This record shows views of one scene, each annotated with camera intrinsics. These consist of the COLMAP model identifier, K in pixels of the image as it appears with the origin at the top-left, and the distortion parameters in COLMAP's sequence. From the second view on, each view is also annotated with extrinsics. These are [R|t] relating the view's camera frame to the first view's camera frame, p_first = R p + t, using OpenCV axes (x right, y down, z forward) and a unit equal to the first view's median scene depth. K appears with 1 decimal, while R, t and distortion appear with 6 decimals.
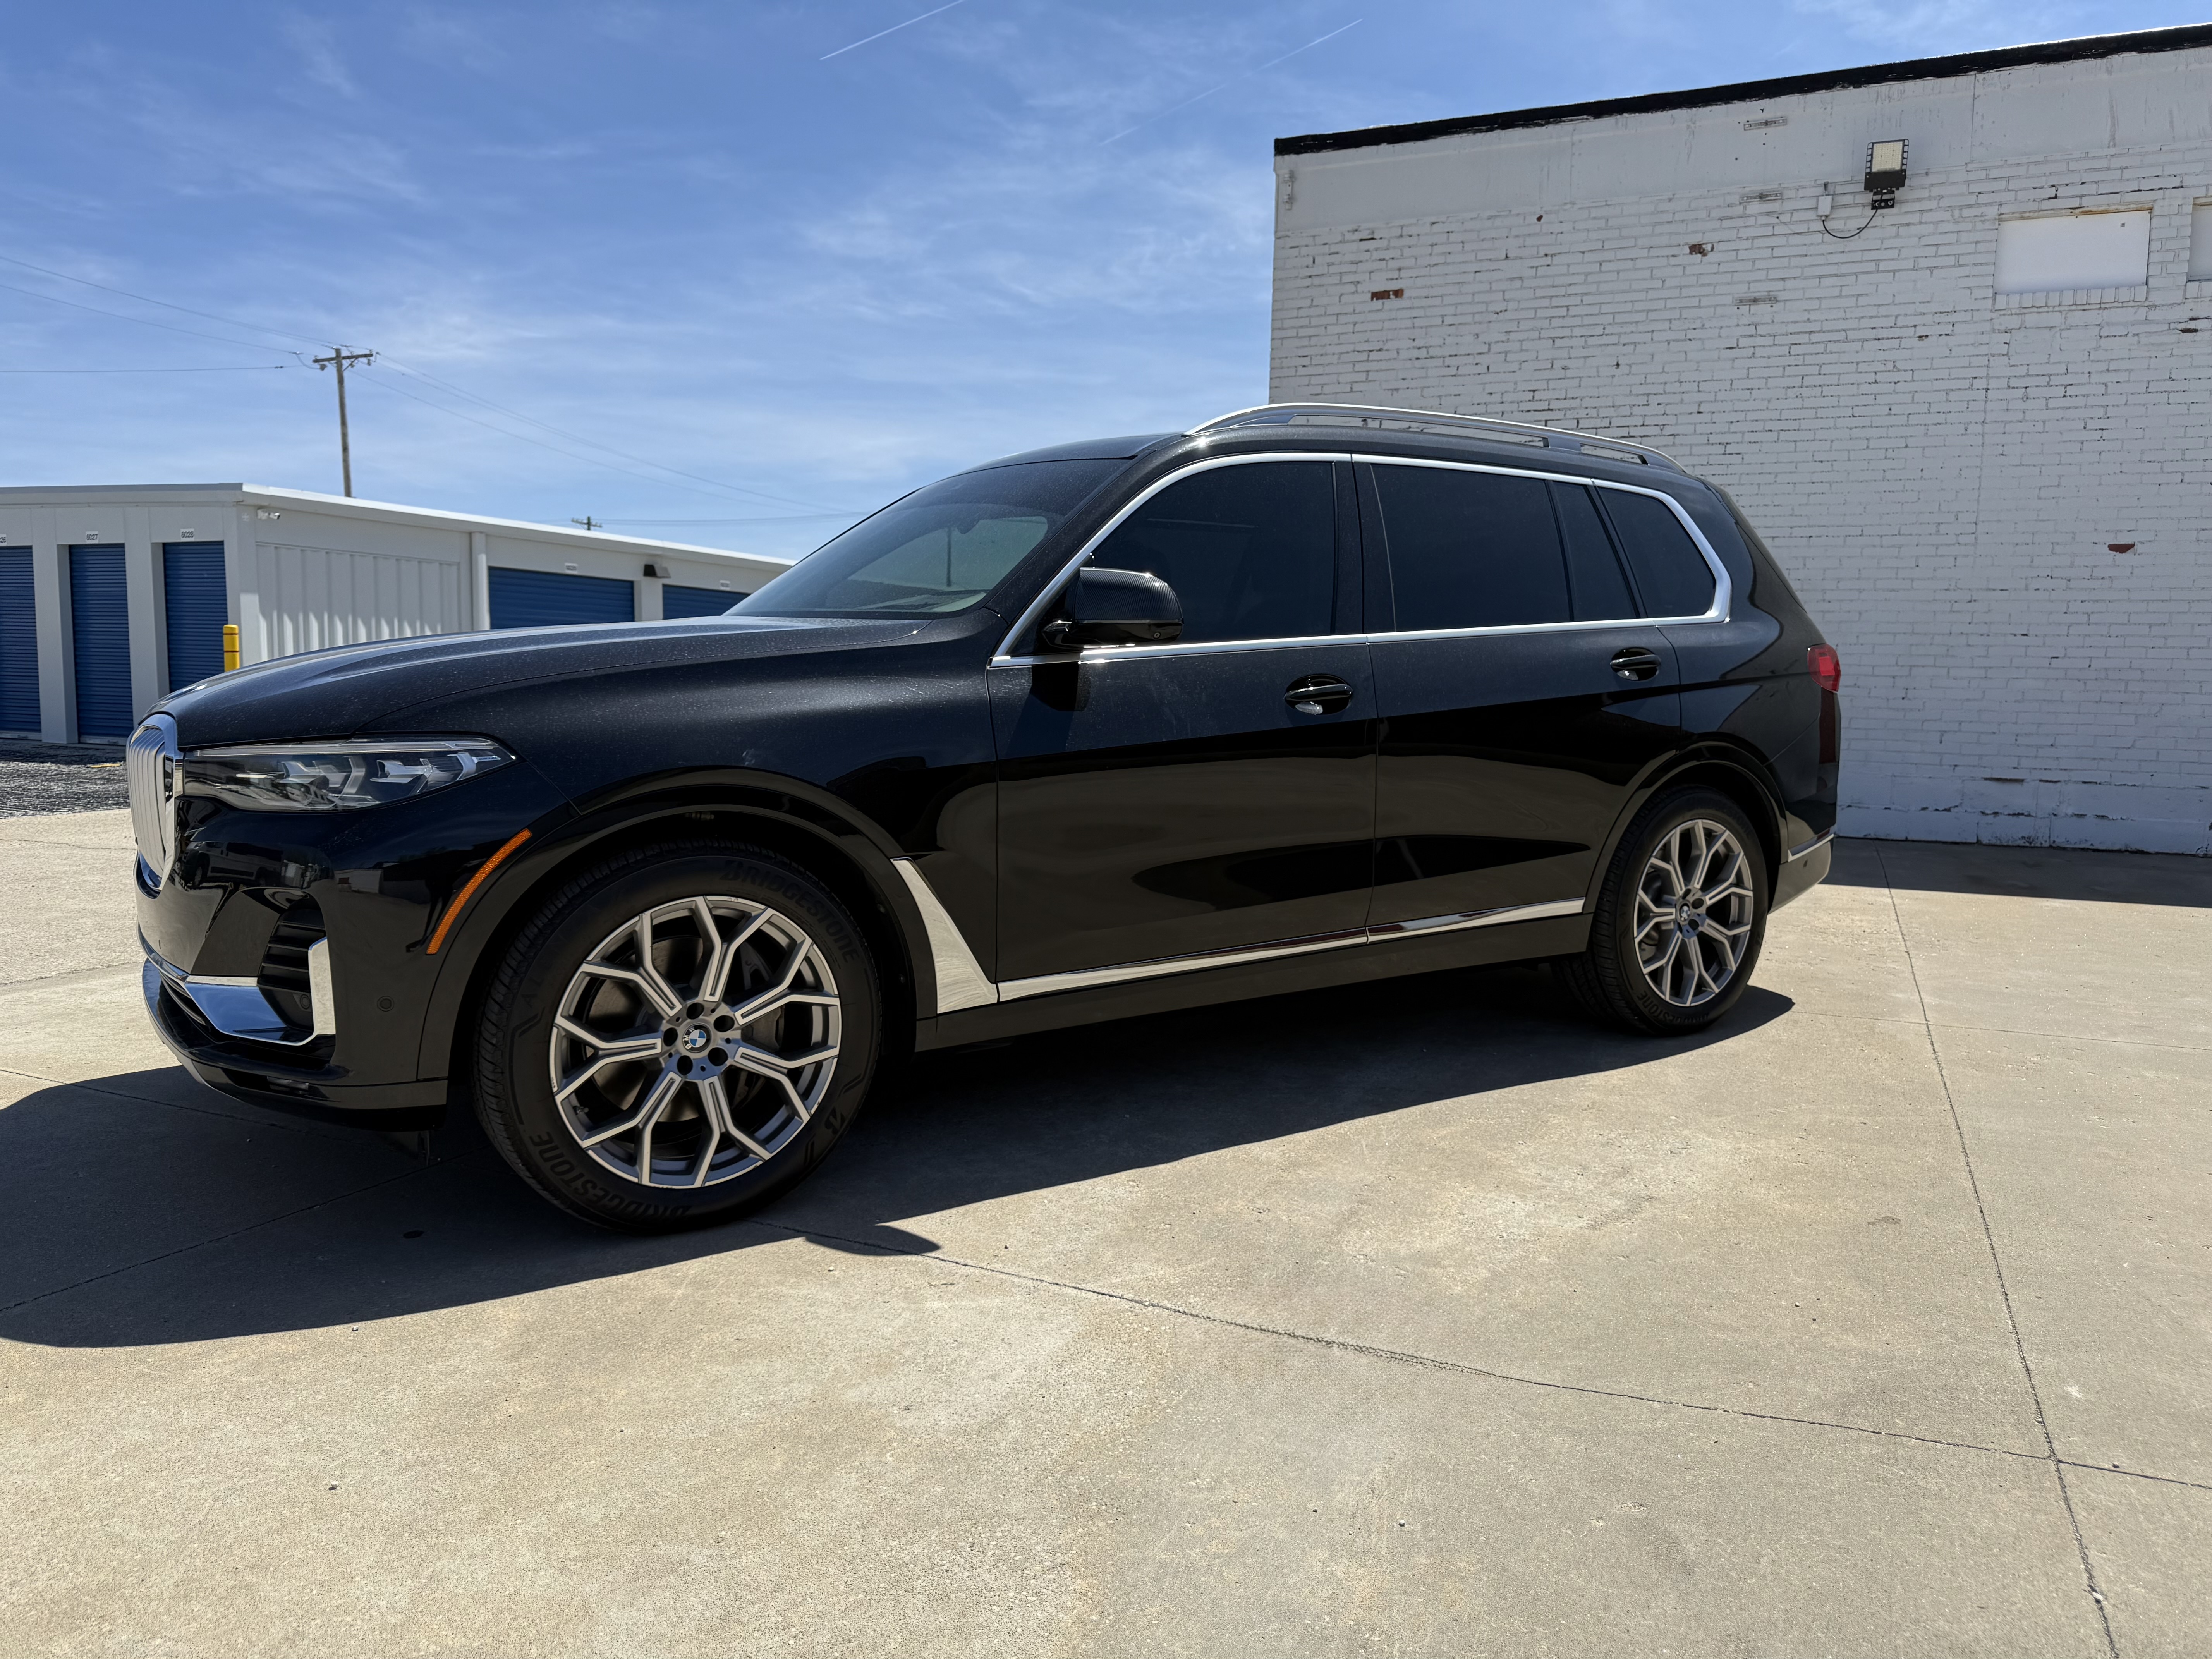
lens RADIAL K [[1575.4, 0, 1105.5], [0, 1575.4, 755.4], [0, 0, 1]] dist [0.076404, -0.101603]
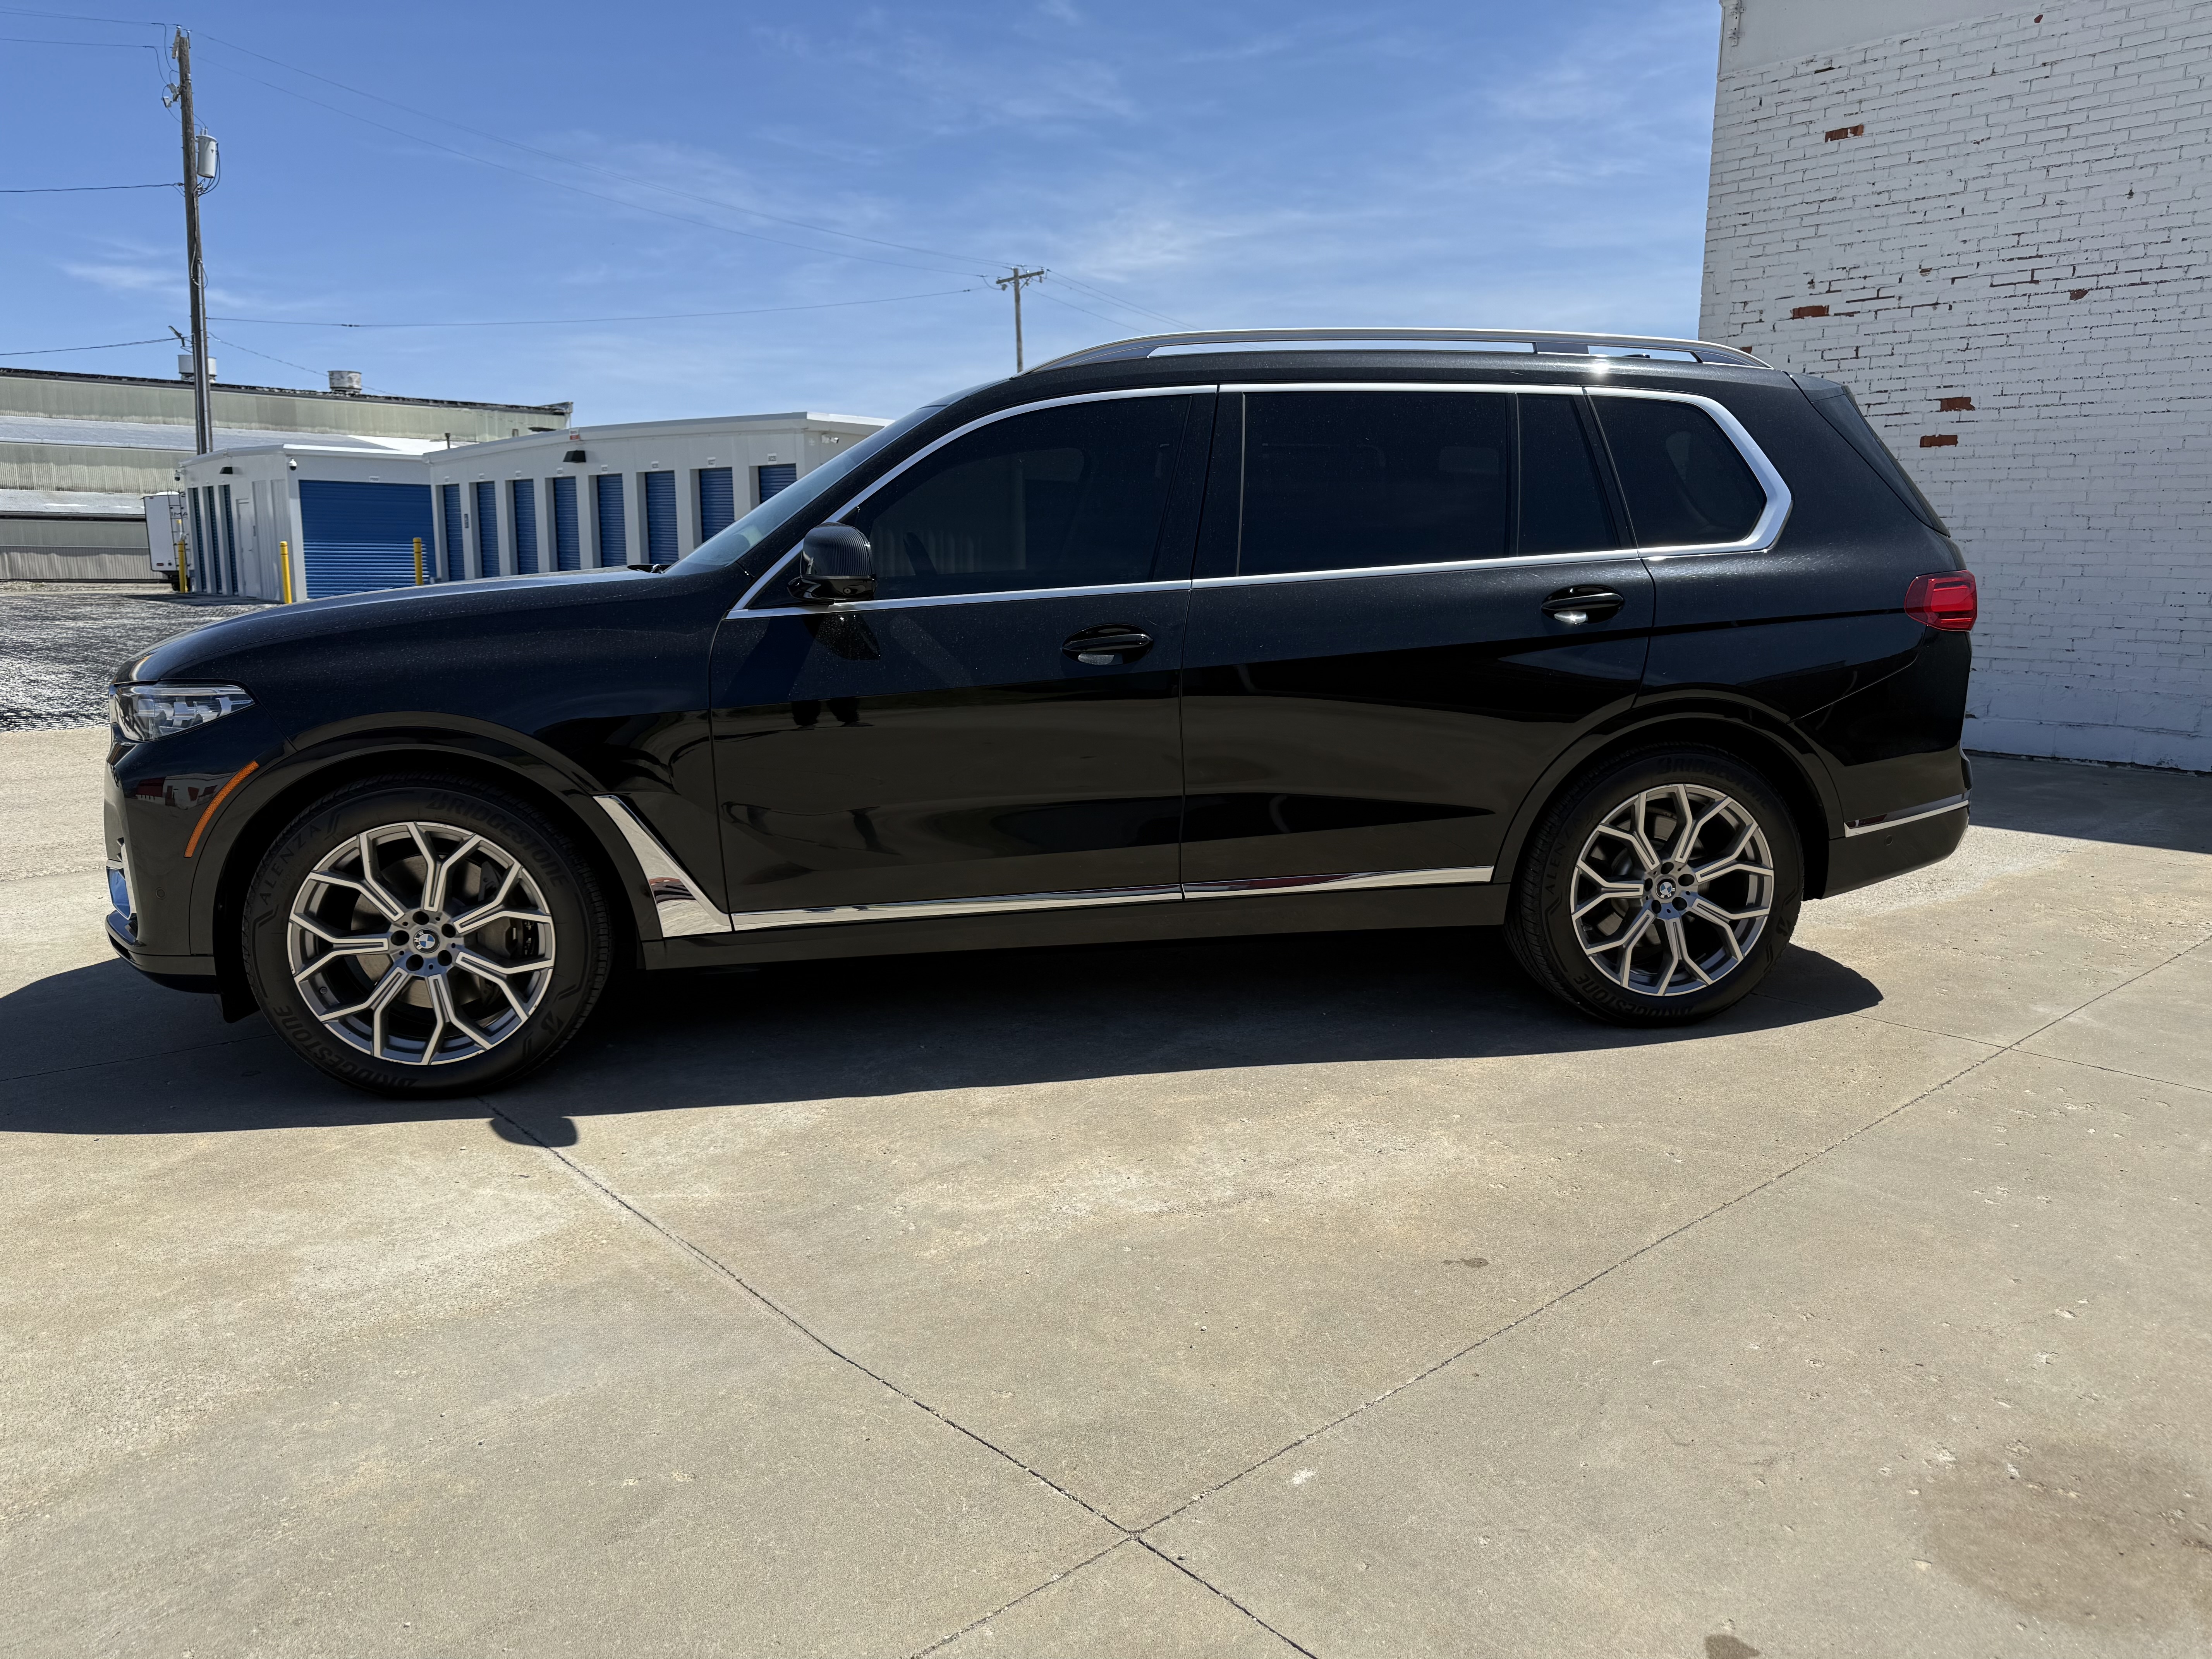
lens RADIAL K [[1595.2, 0, 1105.9], [0, 1595.2, 753.1], [0, 0, 1]] dist [-0.002206, 0.008084]
pose [[0.913402, 0.041481, -0.404939, 0.429239], [-0.013487, 0.997332, 0.071742, -0.033287], [0.406835, -0.060068, 0.911525, 0.085050]]
